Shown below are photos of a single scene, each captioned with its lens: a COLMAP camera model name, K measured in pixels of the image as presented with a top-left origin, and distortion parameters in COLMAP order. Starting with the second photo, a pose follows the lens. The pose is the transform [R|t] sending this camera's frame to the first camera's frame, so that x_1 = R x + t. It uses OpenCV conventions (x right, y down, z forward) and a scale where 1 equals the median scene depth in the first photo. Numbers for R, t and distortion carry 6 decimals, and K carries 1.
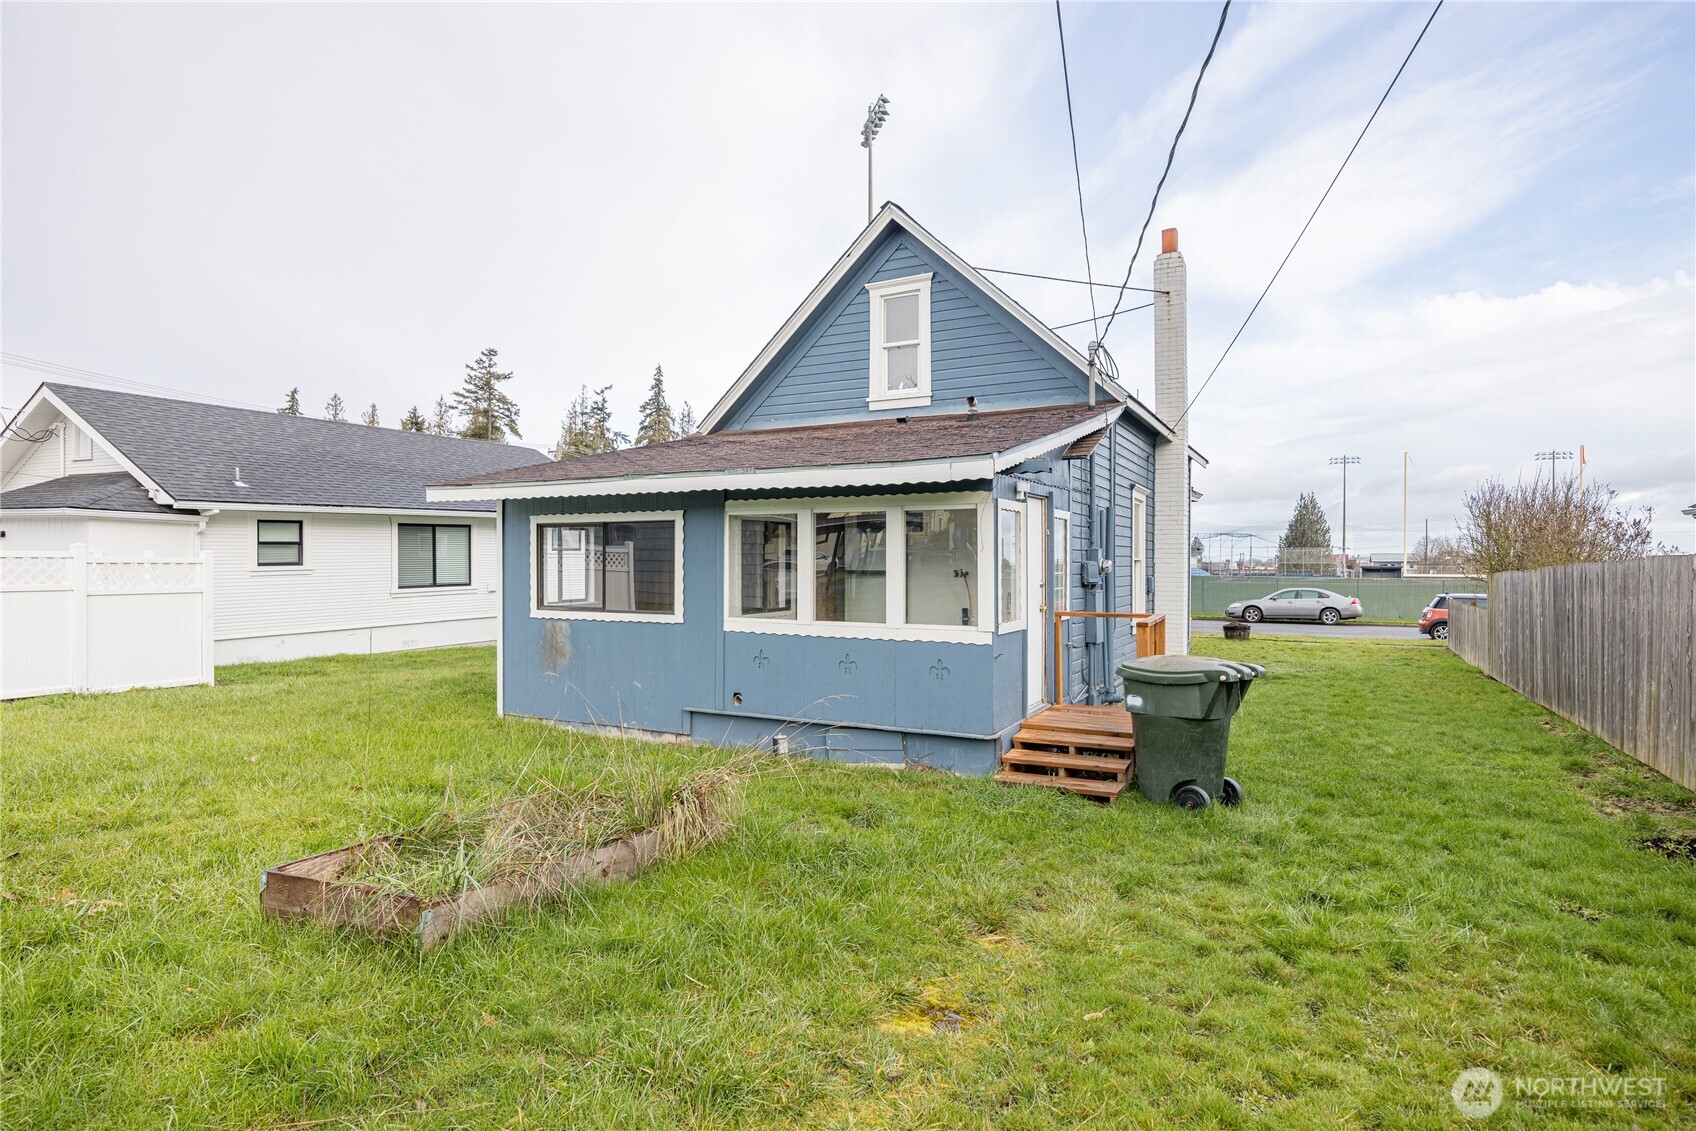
lens RADIAL K [[929.2, 0, 842.8], [0, 929.2, 556.9], [0, 0, 1]] dist [-0.007085, 0.000378]
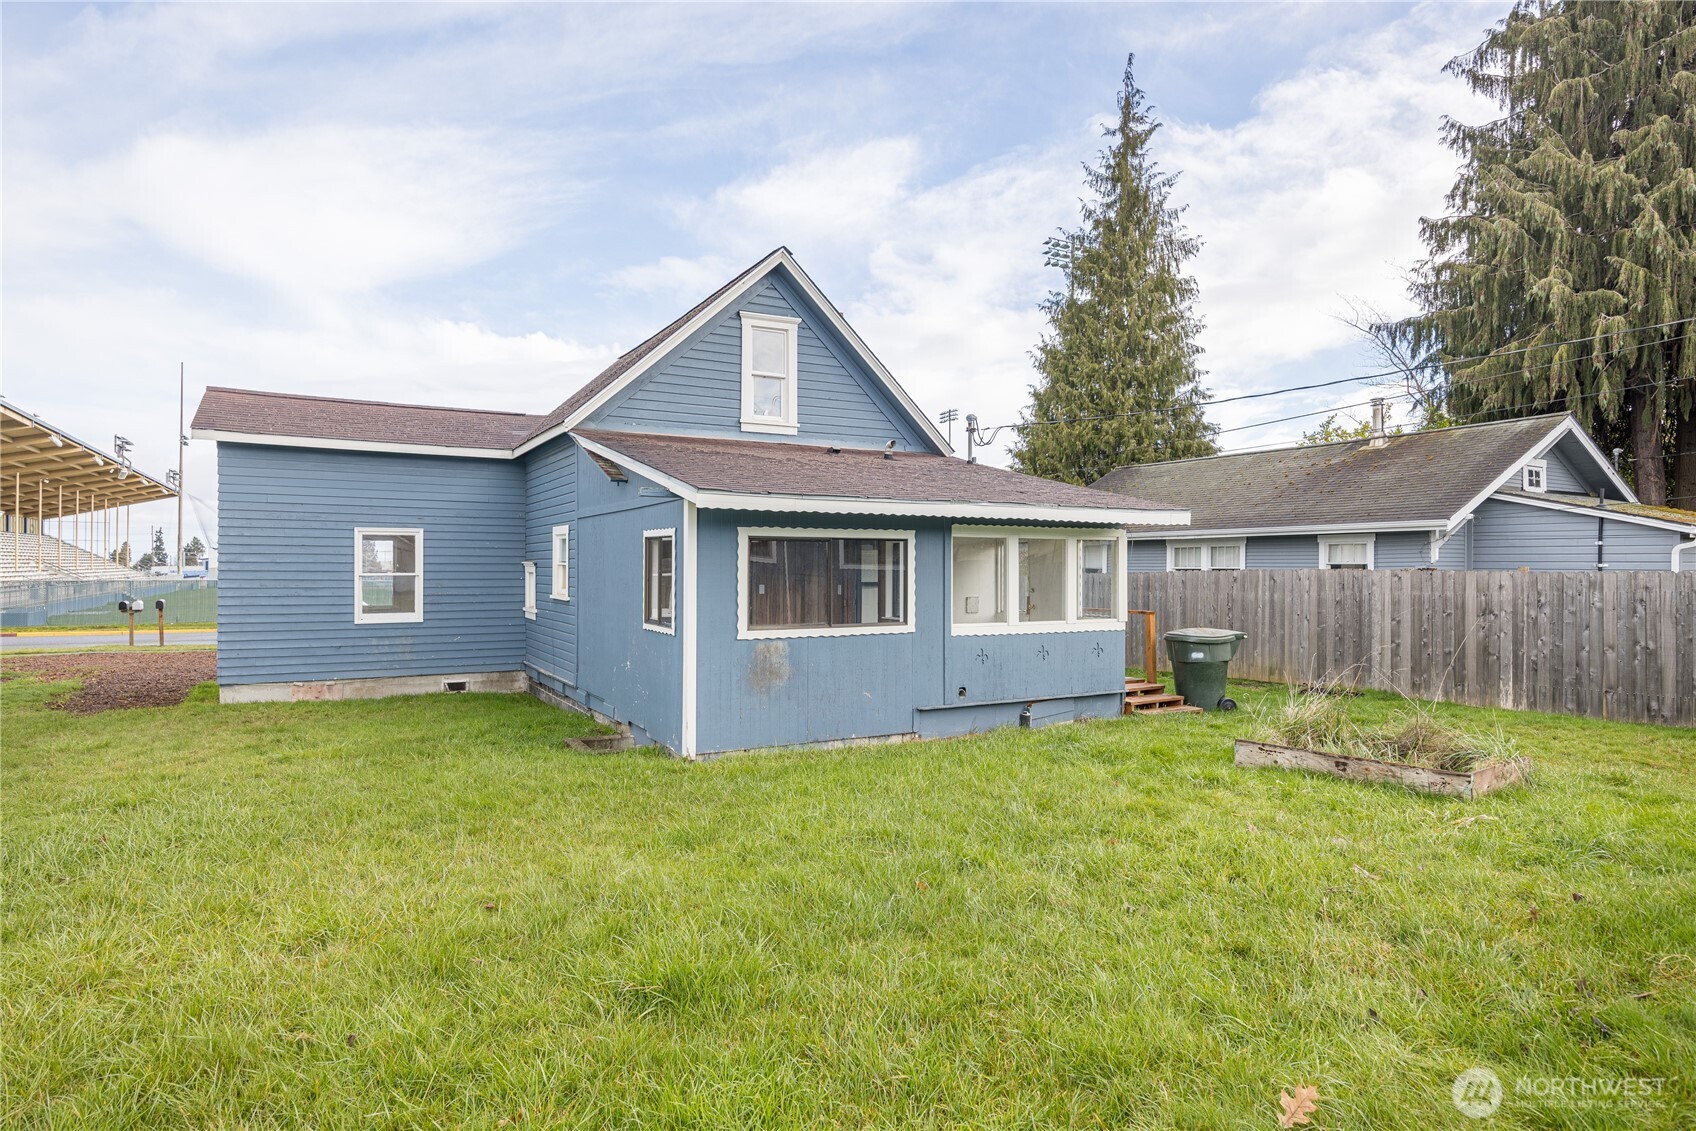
lens RADIAL K [[929.2, 0, 850.1], [0, 929.2, 570.2], [0, 0, 1]] dist [-0.007085, 0.000378]
pose [[0.539641, -0.003627, 0.841887, -1.061132], [-0.005963, 0.999949, 0.008130, -0.010843], [-0.841874, -0.009408, 0.539592, 0.430514]]
